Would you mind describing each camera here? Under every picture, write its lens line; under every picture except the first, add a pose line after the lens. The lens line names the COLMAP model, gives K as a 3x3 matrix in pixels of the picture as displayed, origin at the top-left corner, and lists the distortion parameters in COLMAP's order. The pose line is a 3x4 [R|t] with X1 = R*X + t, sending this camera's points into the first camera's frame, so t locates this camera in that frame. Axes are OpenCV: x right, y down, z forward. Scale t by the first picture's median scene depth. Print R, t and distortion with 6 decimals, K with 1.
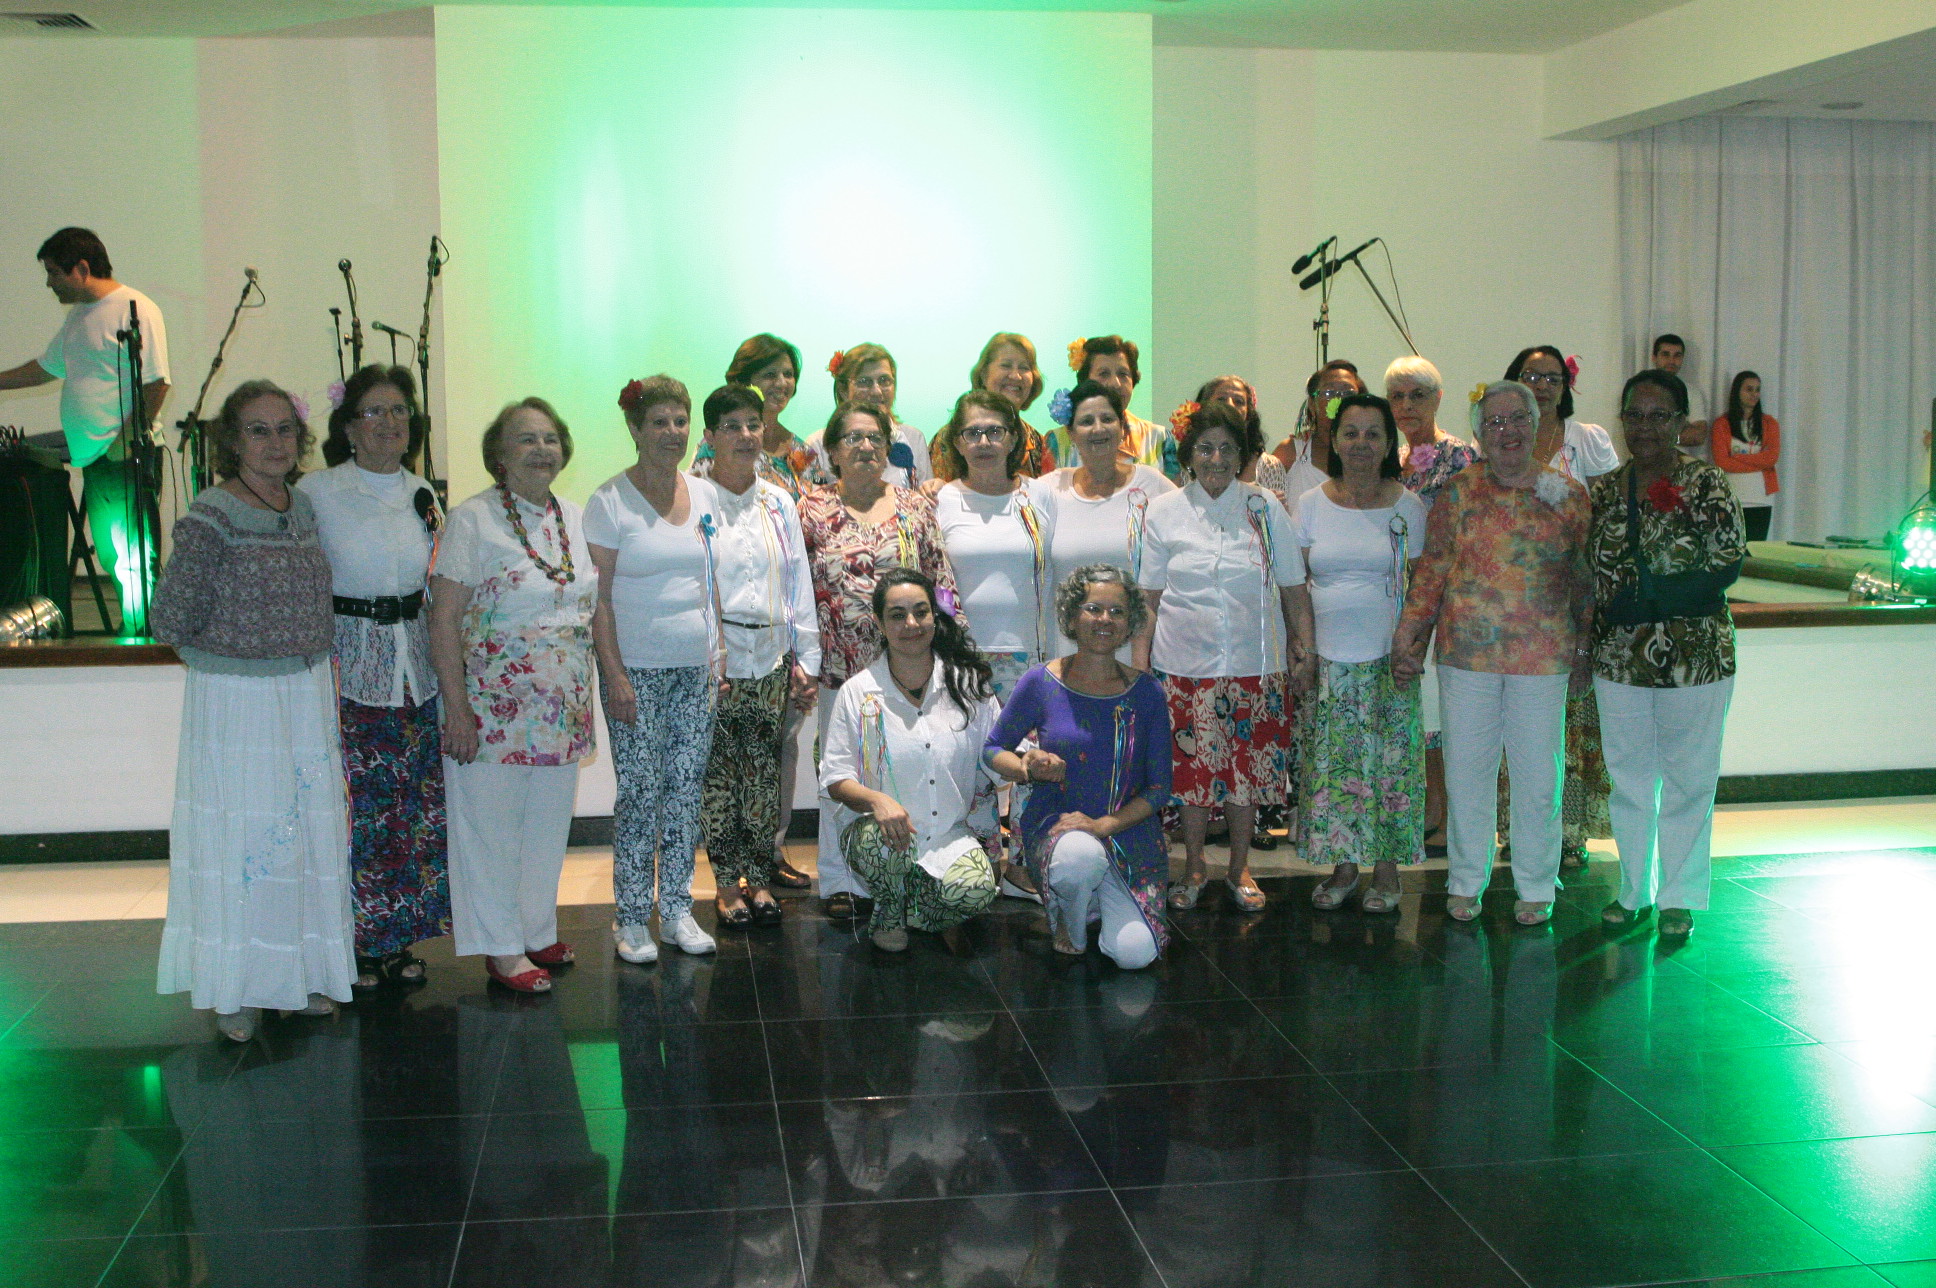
lens RADIAL K [[2197.8, 0, 970.0], [0, 2197.8, 693.4], [0, 0, 1]] dist [-0.082094, 0.053083]
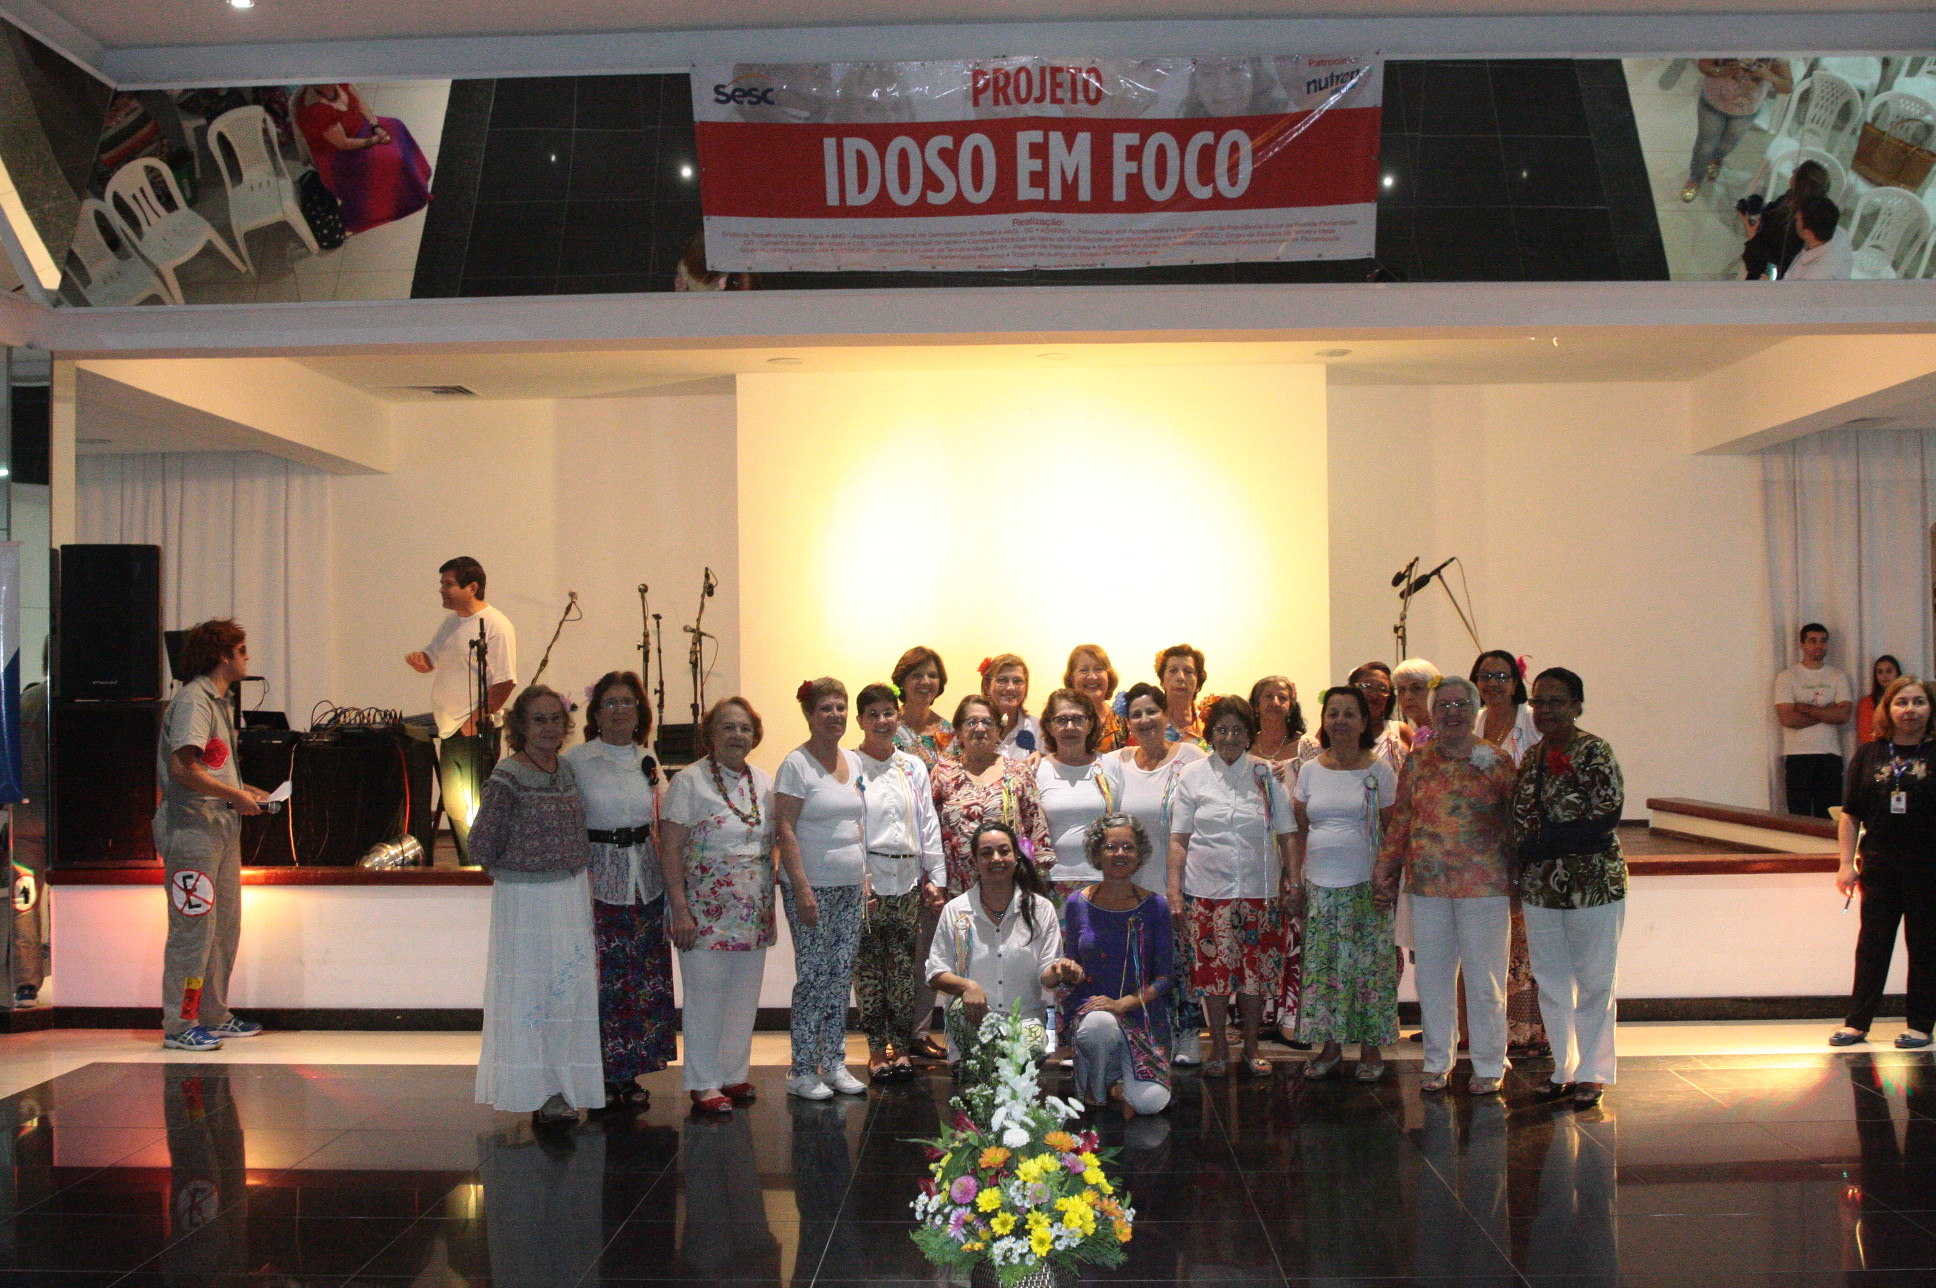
lens RADIAL K [[2217.1, 0, 968.0], [0, 2217.1, 644.0], [0, 0, 1]] dist [-0.047803, -0.001698]
pose [[0.985886, -0.005976, -0.167314, 0.180876], [-0.018746, 0.989138, -0.145791, 0.039149], [0.166368, 0.146870, 0.975065, -0.372470]]
